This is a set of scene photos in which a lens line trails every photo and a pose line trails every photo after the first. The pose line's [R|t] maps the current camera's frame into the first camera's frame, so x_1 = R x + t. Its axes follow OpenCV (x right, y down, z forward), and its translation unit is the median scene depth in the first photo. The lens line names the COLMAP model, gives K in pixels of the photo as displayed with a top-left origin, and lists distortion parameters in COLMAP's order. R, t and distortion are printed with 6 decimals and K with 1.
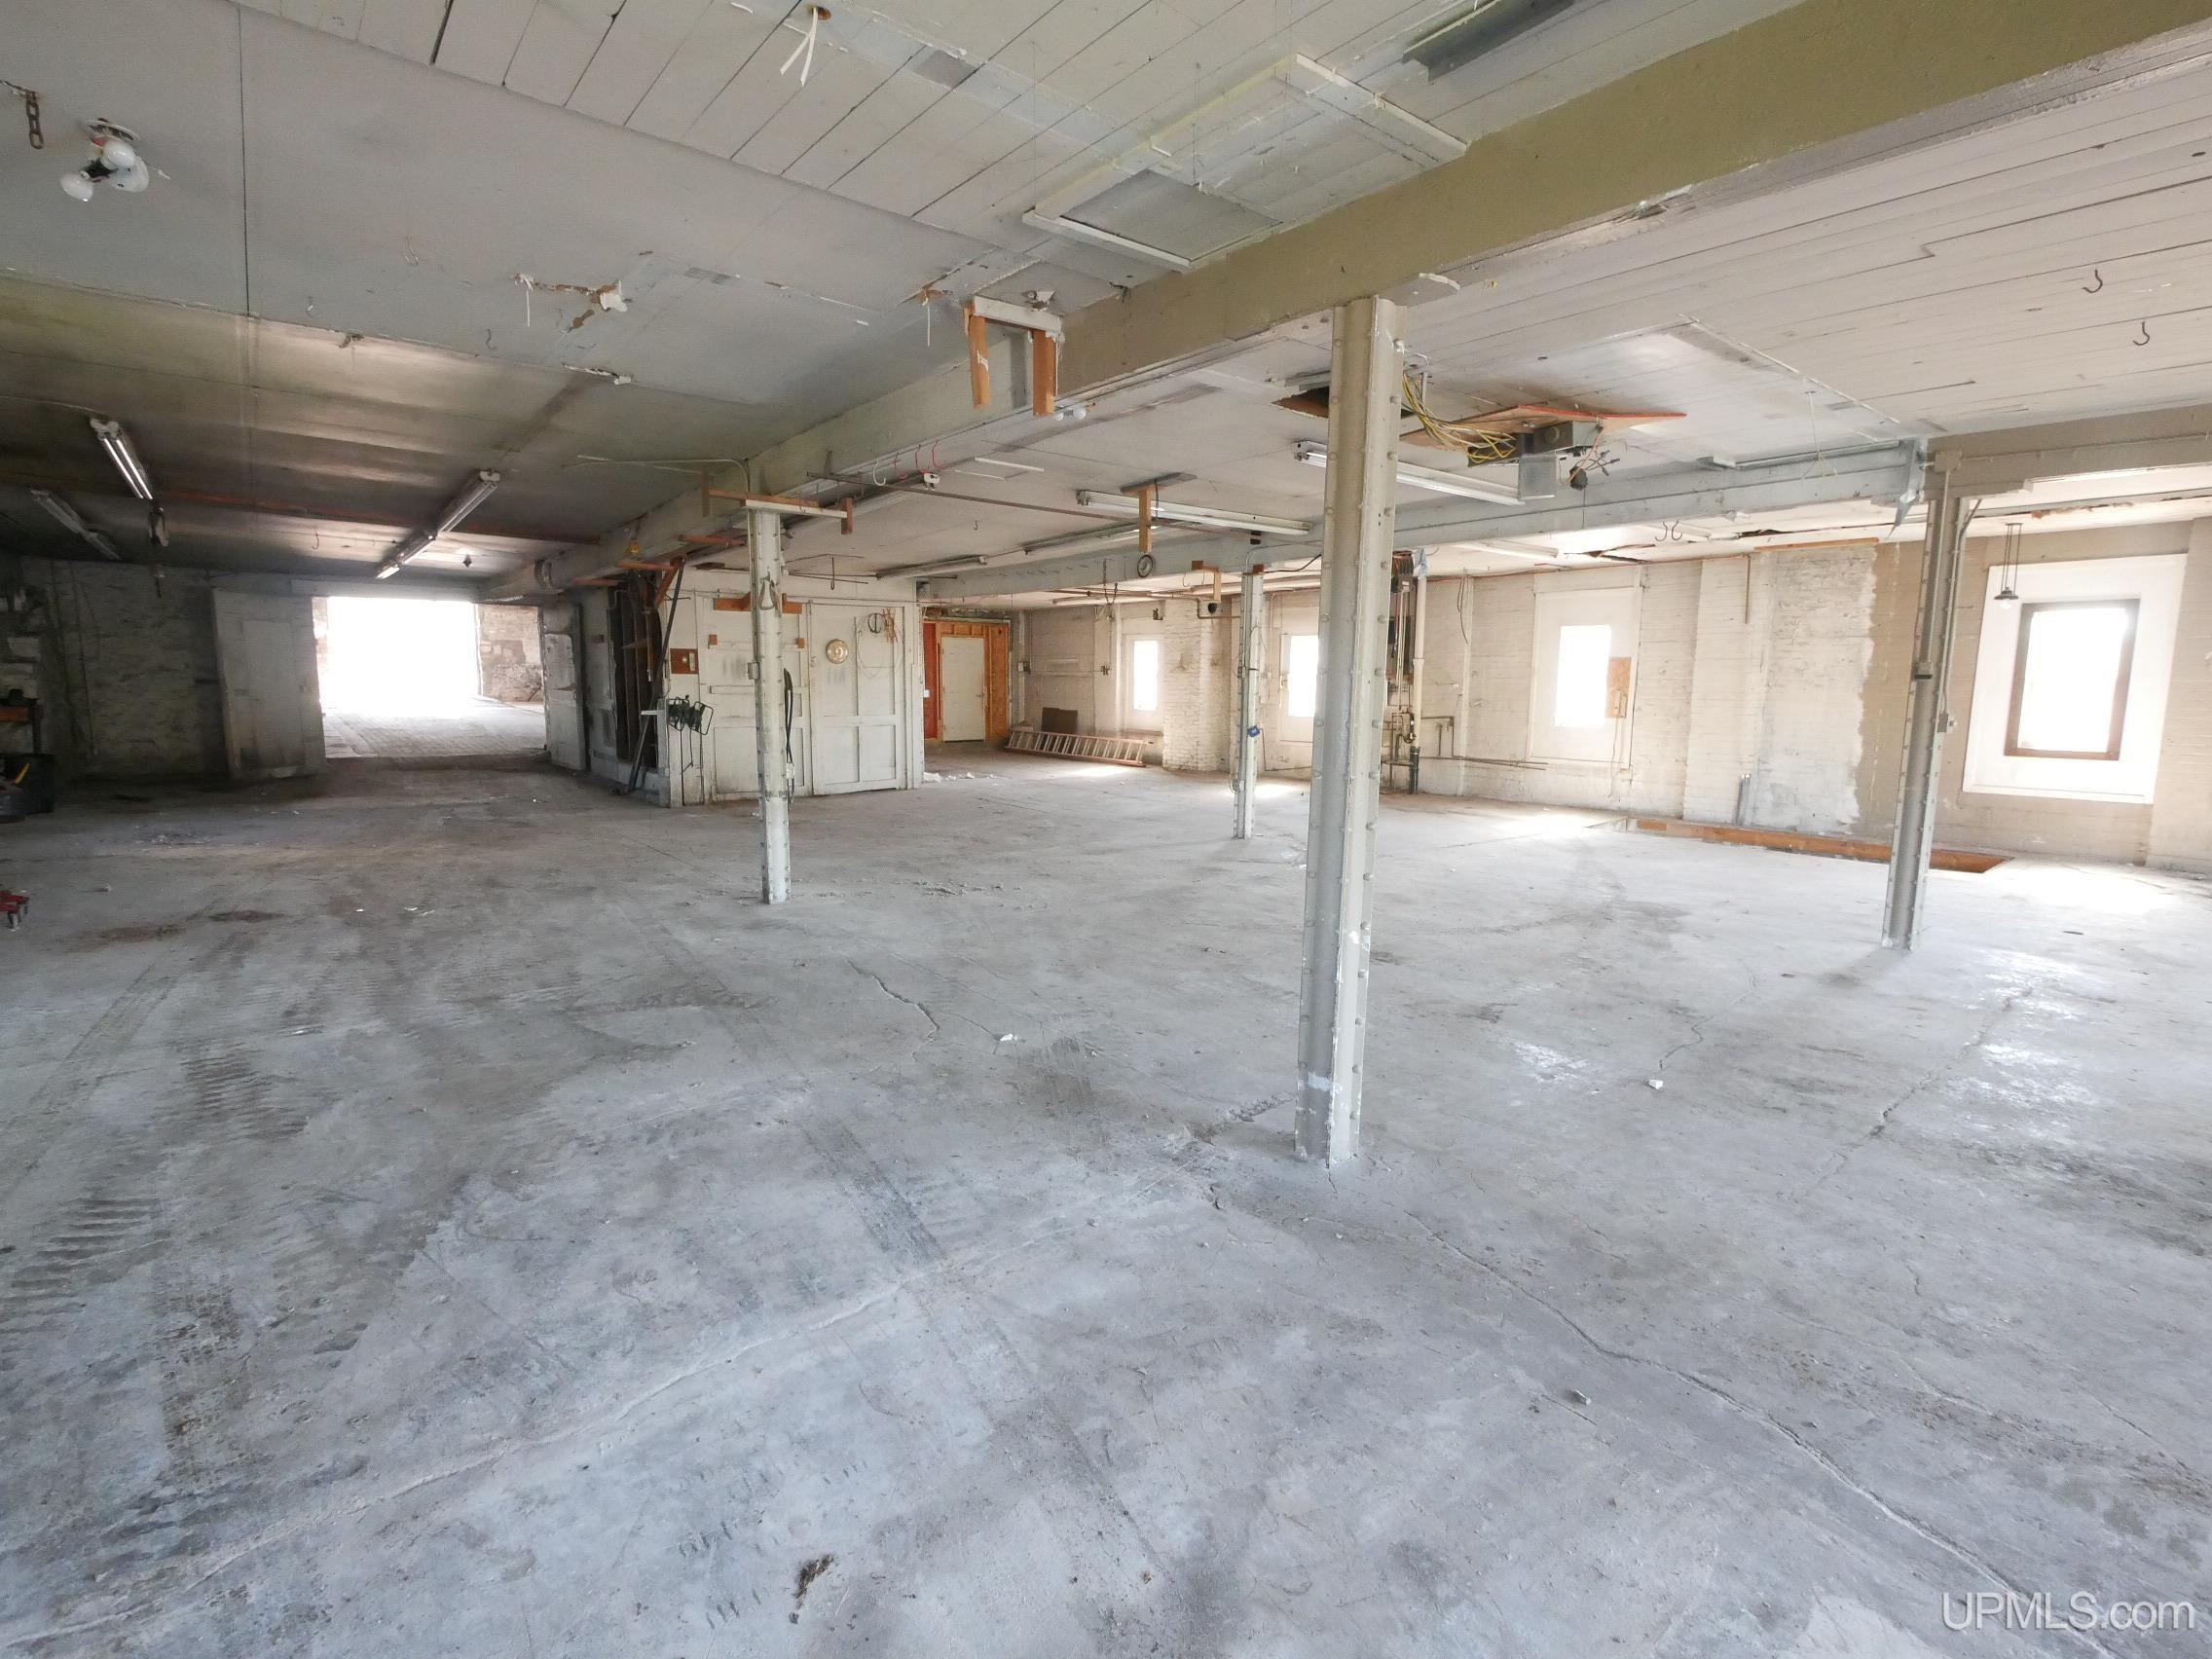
lens RADIAL K [[1041.1, 0, 1103.7], [0, 1041.1, 818.3], [0, 0, 1]] dist [0.001722, -0.000087]
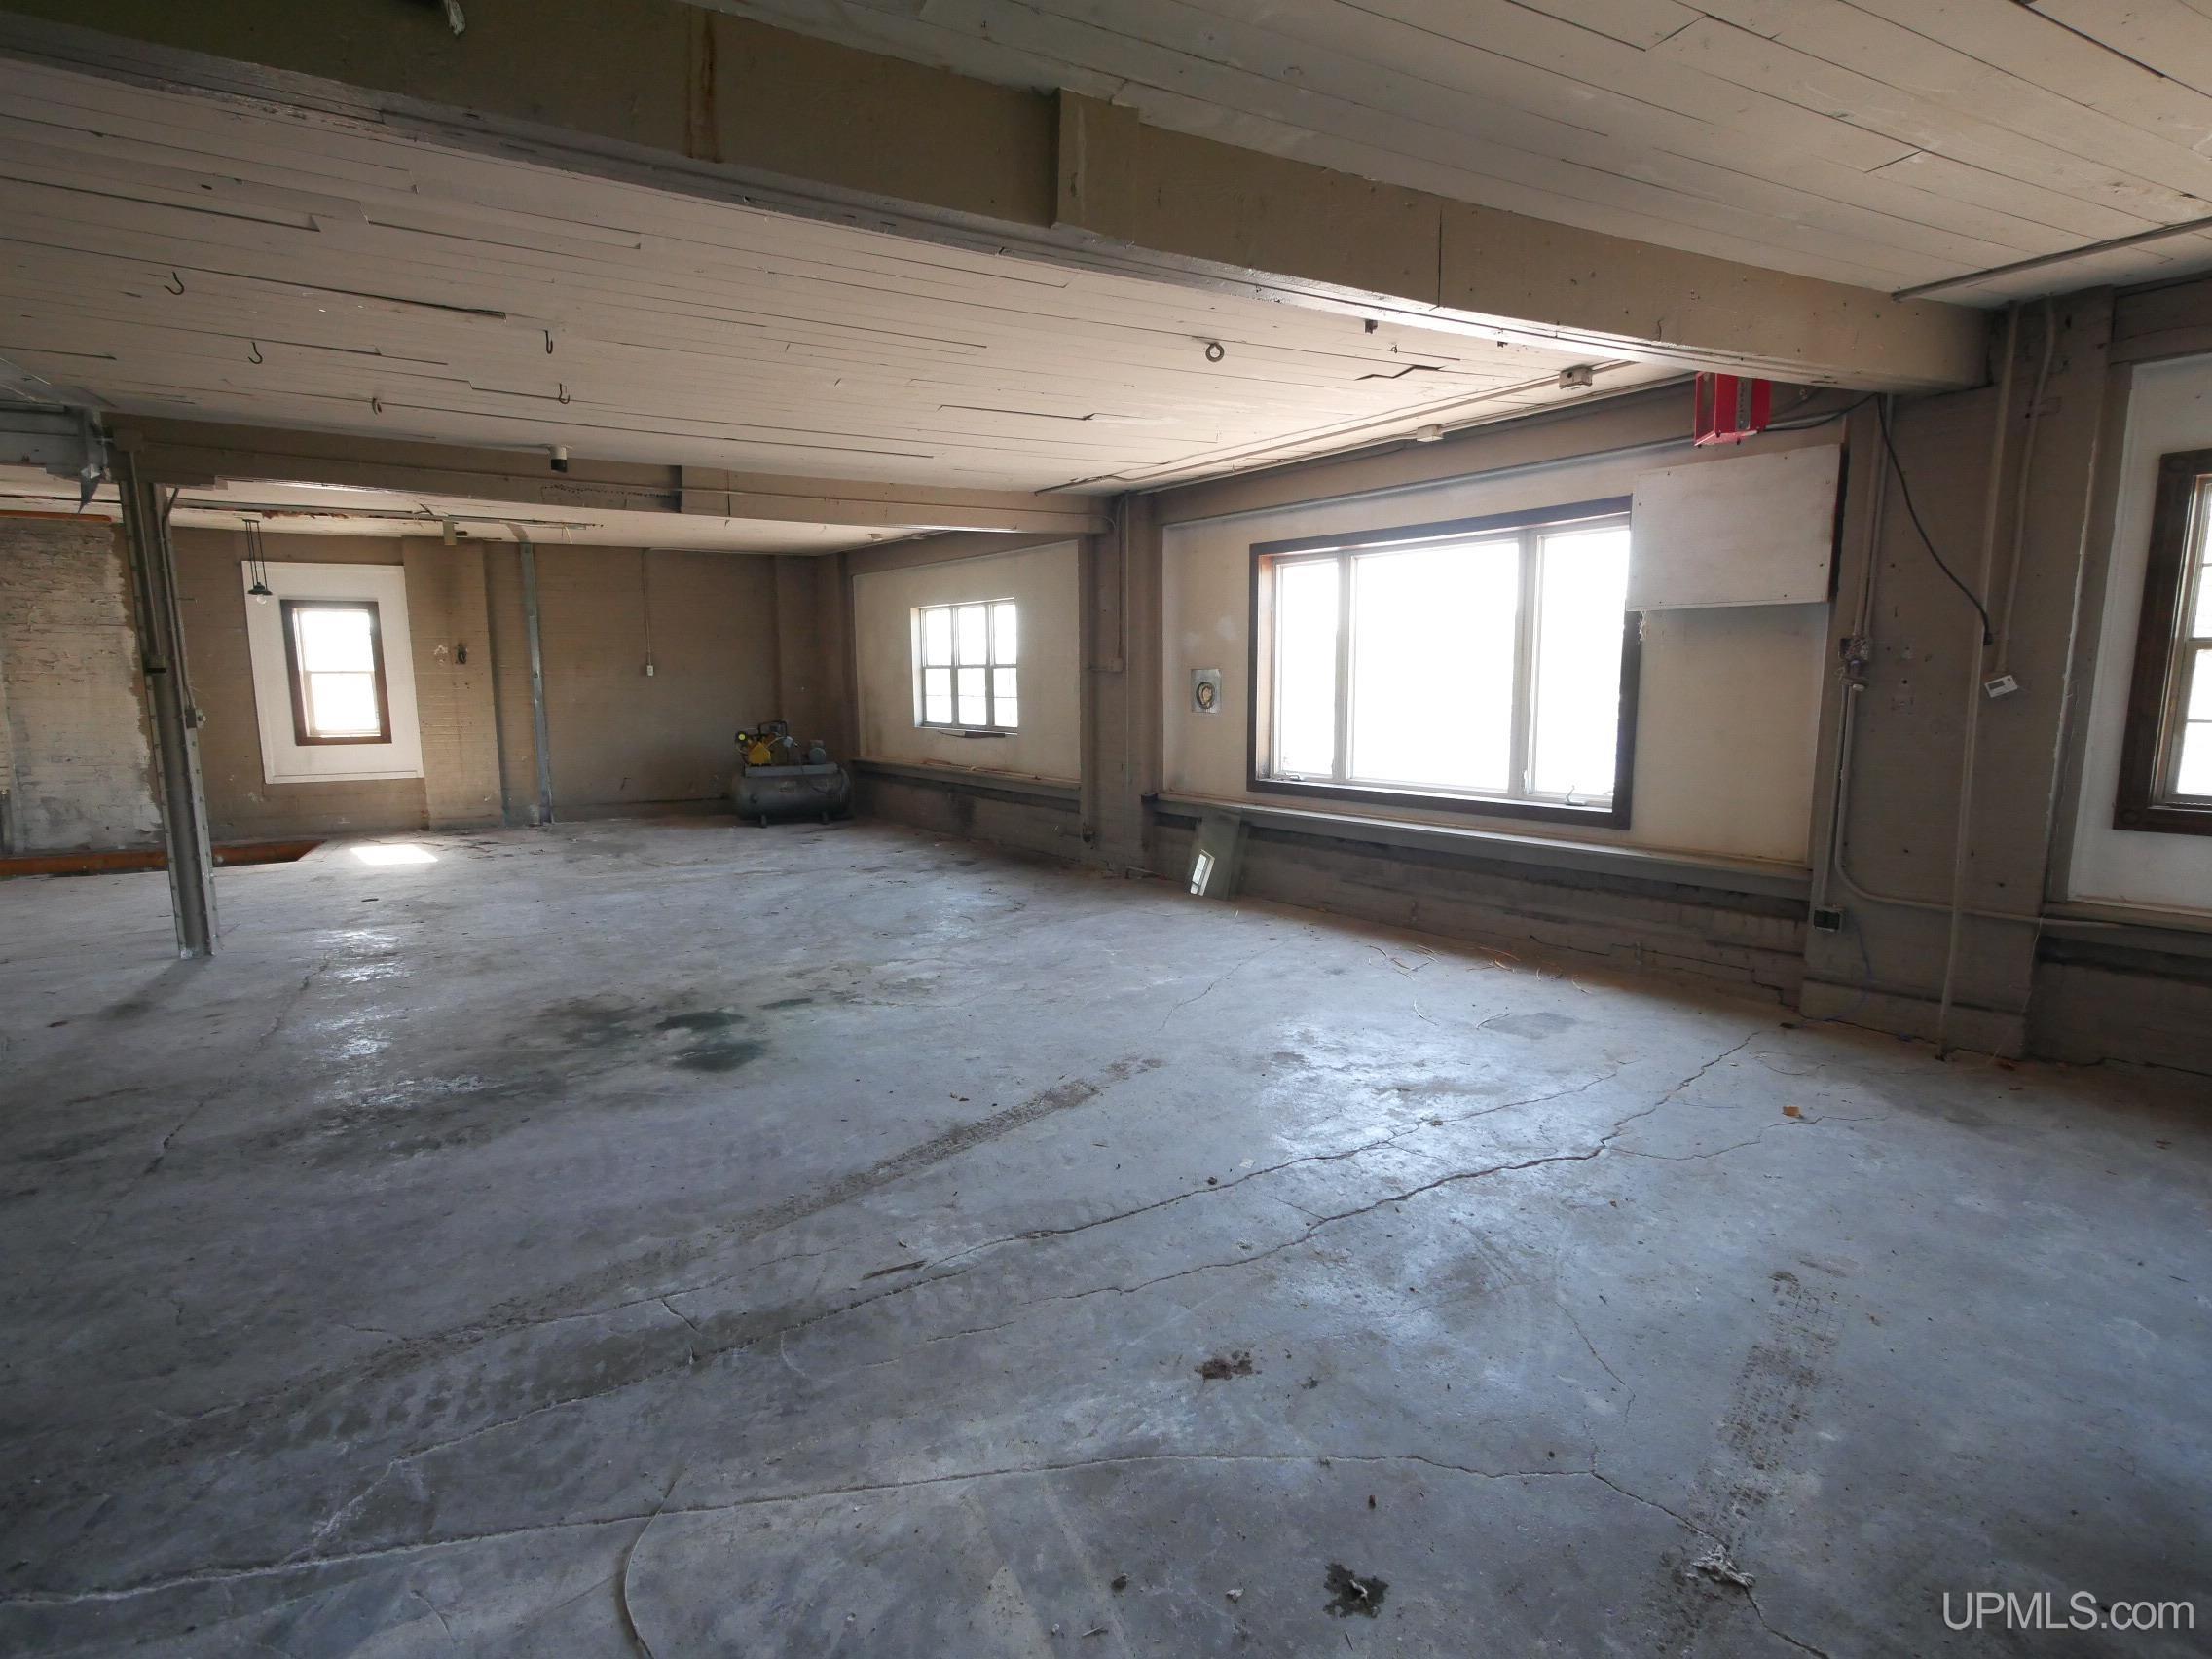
lens RADIAL K [[1041.1, 0, 1099.6], [0, 1041.1, 820.4], [0, 0, 1]] dist [0.001722, -0.000087]
pose [[0.231849, -0.142170, 0.962306, 0.035968], [0.133051, 0.984599, 0.113408, 0.002500], [-0.963609, 0.101742, 0.247195, -0.024846]]
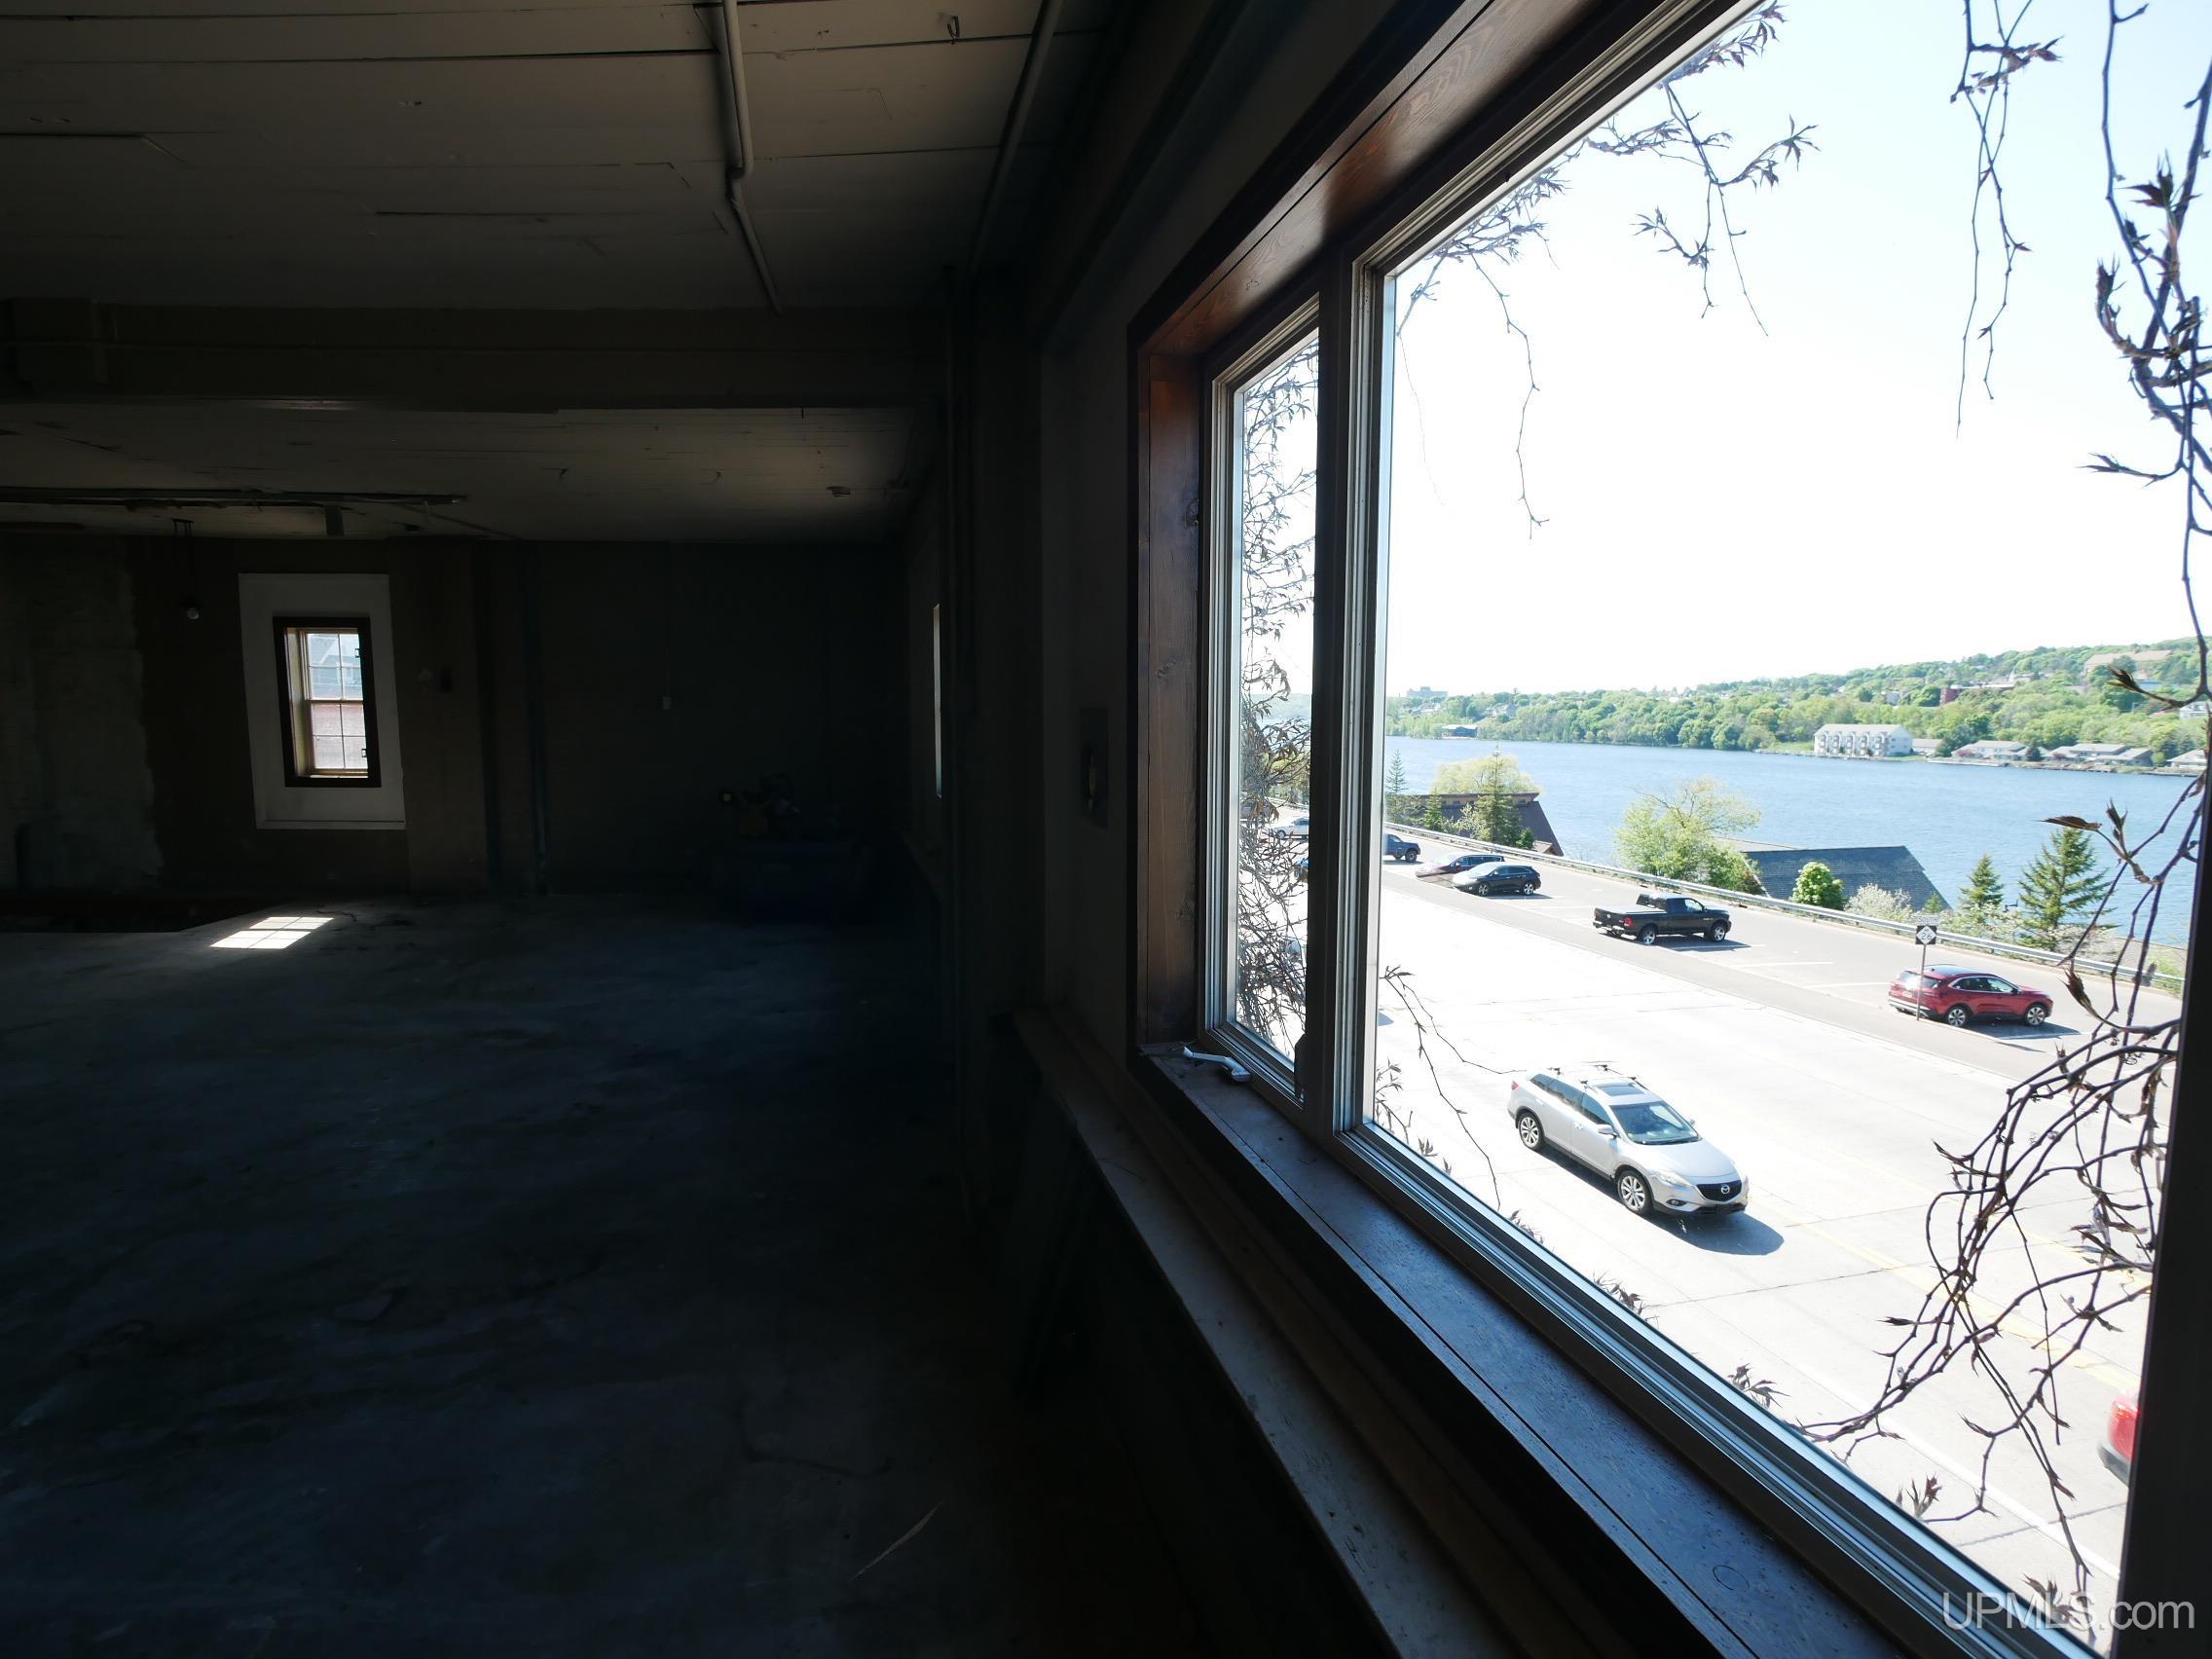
lens RADIAL K [[1041.1, 0, 1095.7], [0, 1041.1, 820.3], [0, 0, 1]] dist [0.001722, -0.000087]
pose [[0.626214, -0.083590, 0.775157, 0.605305], [0.098582, 0.994745, 0.027630, 0.013177], [-0.773393, 0.059114, 0.631164, -0.101426]]
